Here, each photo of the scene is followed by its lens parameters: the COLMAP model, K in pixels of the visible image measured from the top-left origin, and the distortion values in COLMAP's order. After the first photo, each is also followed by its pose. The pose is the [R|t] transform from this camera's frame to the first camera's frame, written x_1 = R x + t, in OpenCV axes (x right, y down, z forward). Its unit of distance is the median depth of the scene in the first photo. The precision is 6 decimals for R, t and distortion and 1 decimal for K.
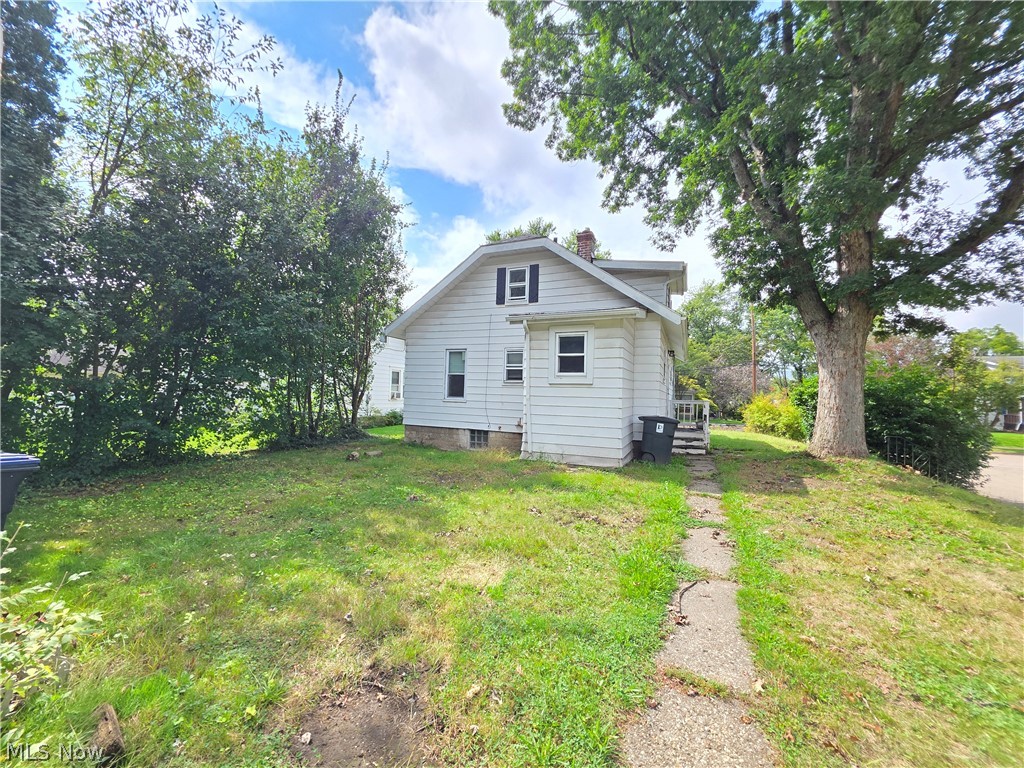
lens RADIAL K [[411.2, 0, 512.3], [0, 411.2, 381.0], [0, 0, 1]] dist [0.002479, 0.000246]
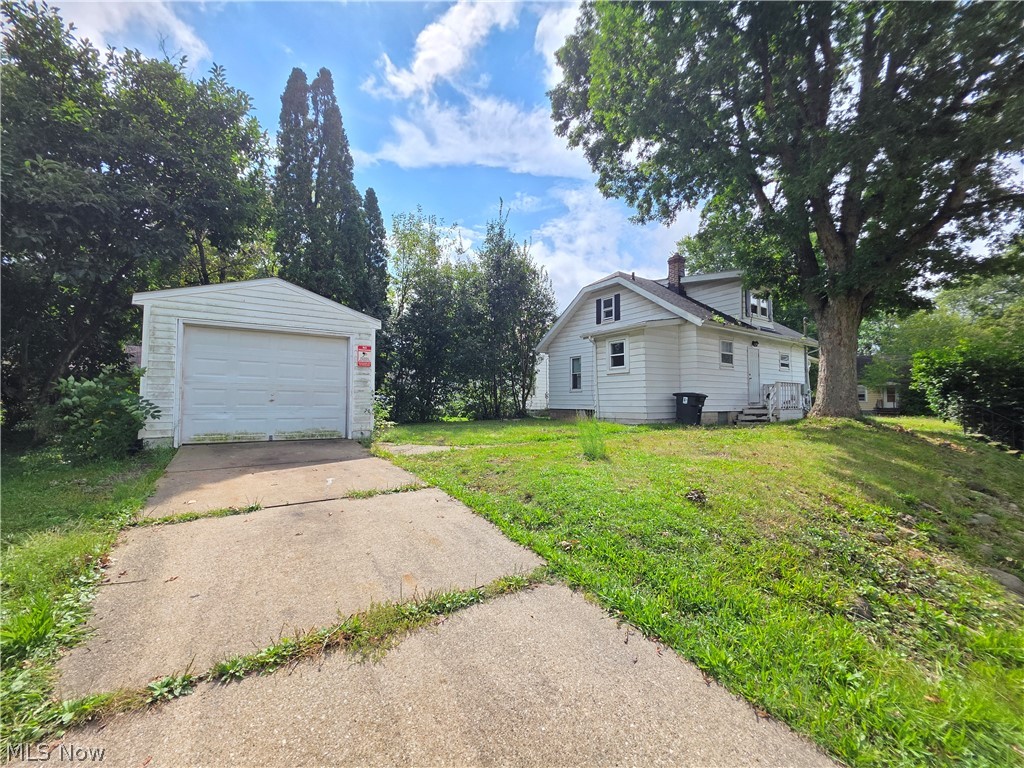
lens RADIAL K [[408.9, 0, 505.7], [0, 408.9, 384.9], [0, 0, 1]] dist [0.000965, -0.000099]
pose [[0.844328, -0.050936, -0.533400, 0.472311], [0.044188, 0.998700, -0.025422, 0.055294], [0.534001, -0.002105, 0.845481, -0.426559]]
